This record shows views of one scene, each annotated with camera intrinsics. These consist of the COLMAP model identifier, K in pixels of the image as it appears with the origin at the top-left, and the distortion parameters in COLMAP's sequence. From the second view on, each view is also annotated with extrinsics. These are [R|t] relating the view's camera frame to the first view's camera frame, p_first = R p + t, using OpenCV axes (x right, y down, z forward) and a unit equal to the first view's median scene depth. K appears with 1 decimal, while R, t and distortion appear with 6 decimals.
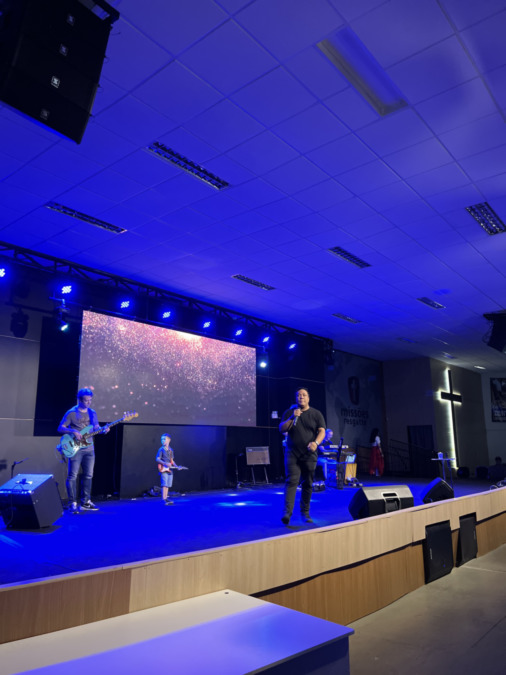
lens RADIAL K [[500.9, 0, 253.0], [0, 500.9, 337.5], [0, 0, 1]] dist [0.043976, -0.003362]
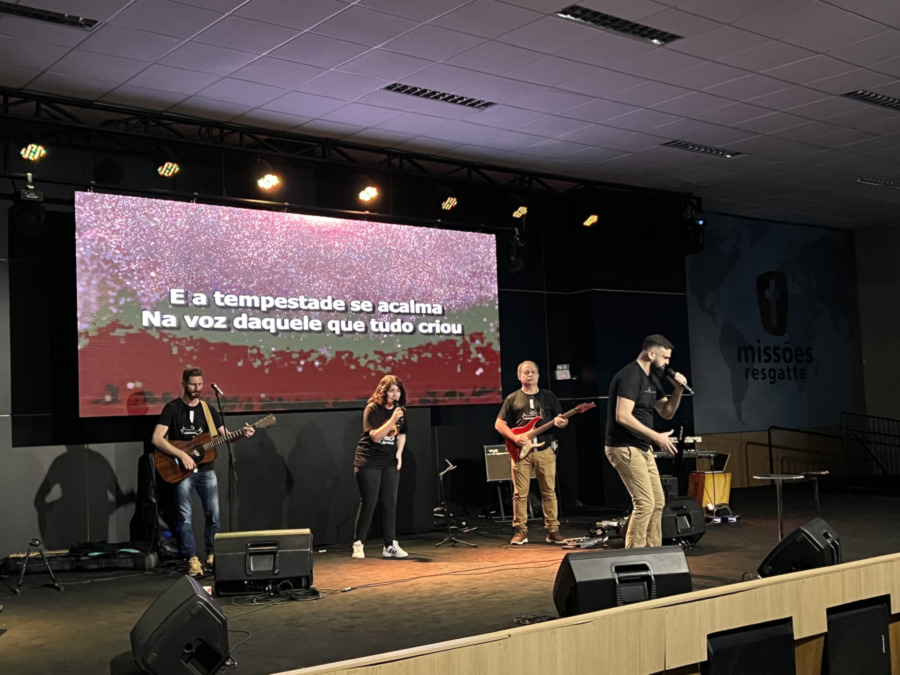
lens RADIAL K [[1080.5, 0, 450.0], [0, 1080.5, 337.5], [0, 0, 1]] dist [0.064768, -0.047473]
pose [[0.978474, -0.046370, -0.201095, 0.166765], [0.074617, 0.987998, 0.135247, -0.022317], [0.192410, -0.147341, 0.970190, 0.020393]]
